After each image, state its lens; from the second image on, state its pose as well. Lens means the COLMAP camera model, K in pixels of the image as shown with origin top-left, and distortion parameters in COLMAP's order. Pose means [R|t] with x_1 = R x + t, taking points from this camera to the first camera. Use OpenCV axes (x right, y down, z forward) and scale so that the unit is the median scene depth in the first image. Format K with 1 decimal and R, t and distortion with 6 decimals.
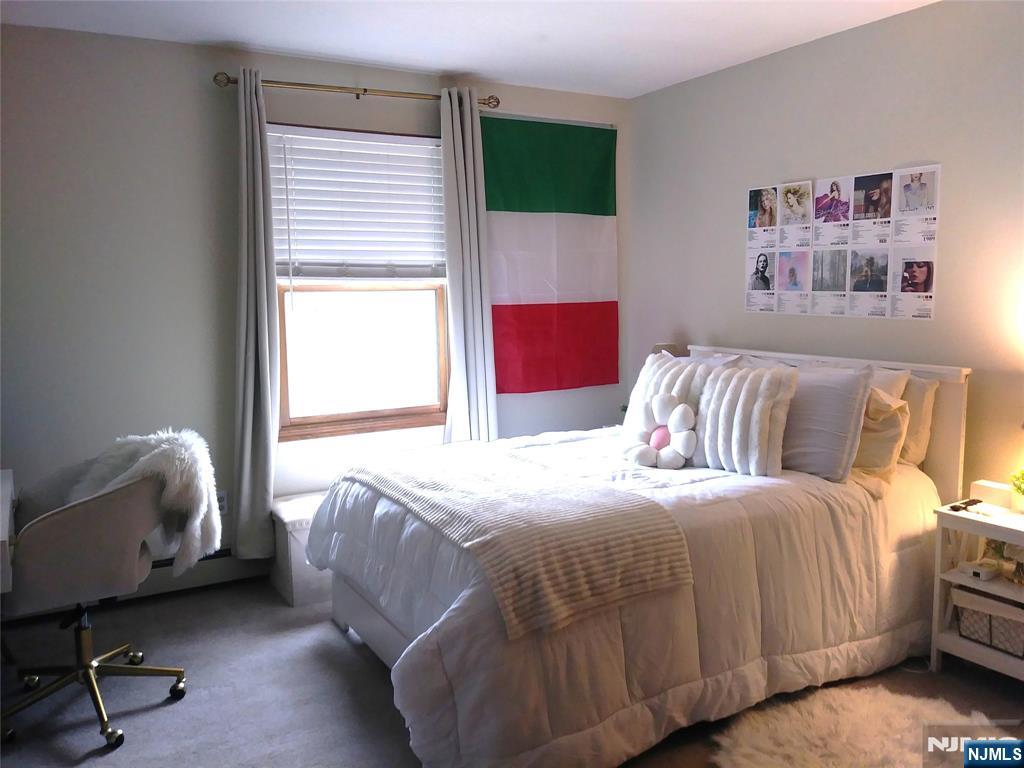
lens RADIAL K [[830.5, 0, 518.9], [0, 830.5, 383.2], [0, 0, 1]] dist [0.029911, -0.022920]
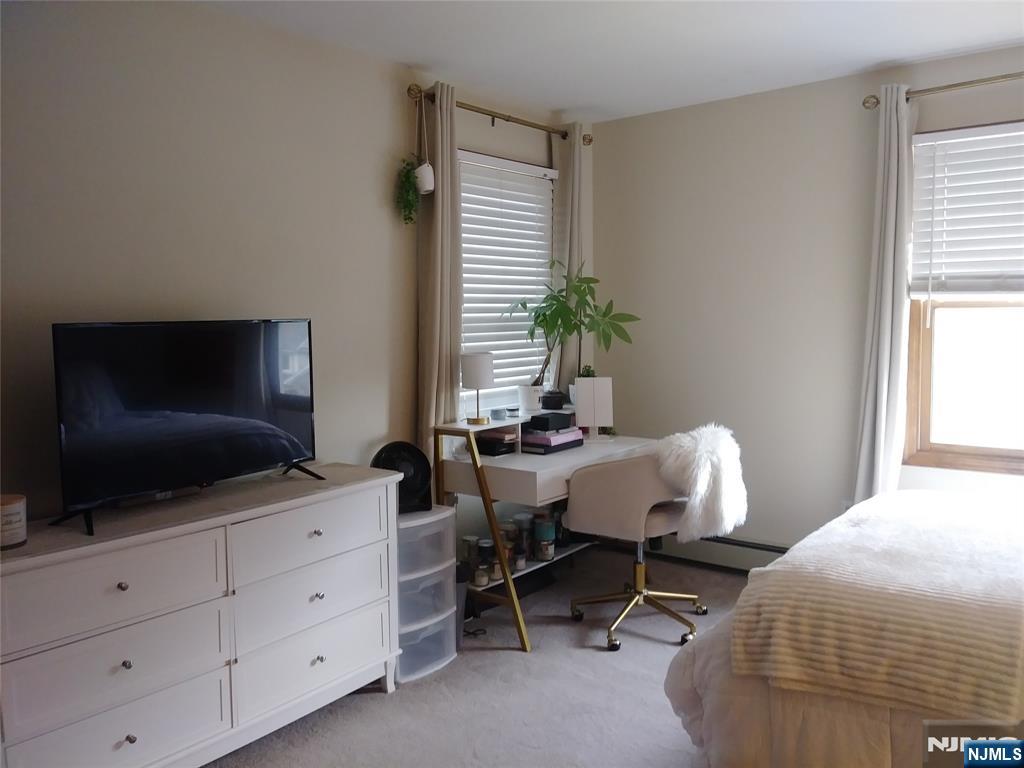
lens RADIAL K [[828.2, 0, 519.4], [0, 828.2, 385.5], [0, 0, 1]] dist [0.046479, -0.072784]
pose [[0.379465, 0.088246, -0.920988, 0.673147], [-0.102849, 0.993295, 0.052798, -0.039707], [0.919472, 0.074688, 0.385997, 0.343128]]
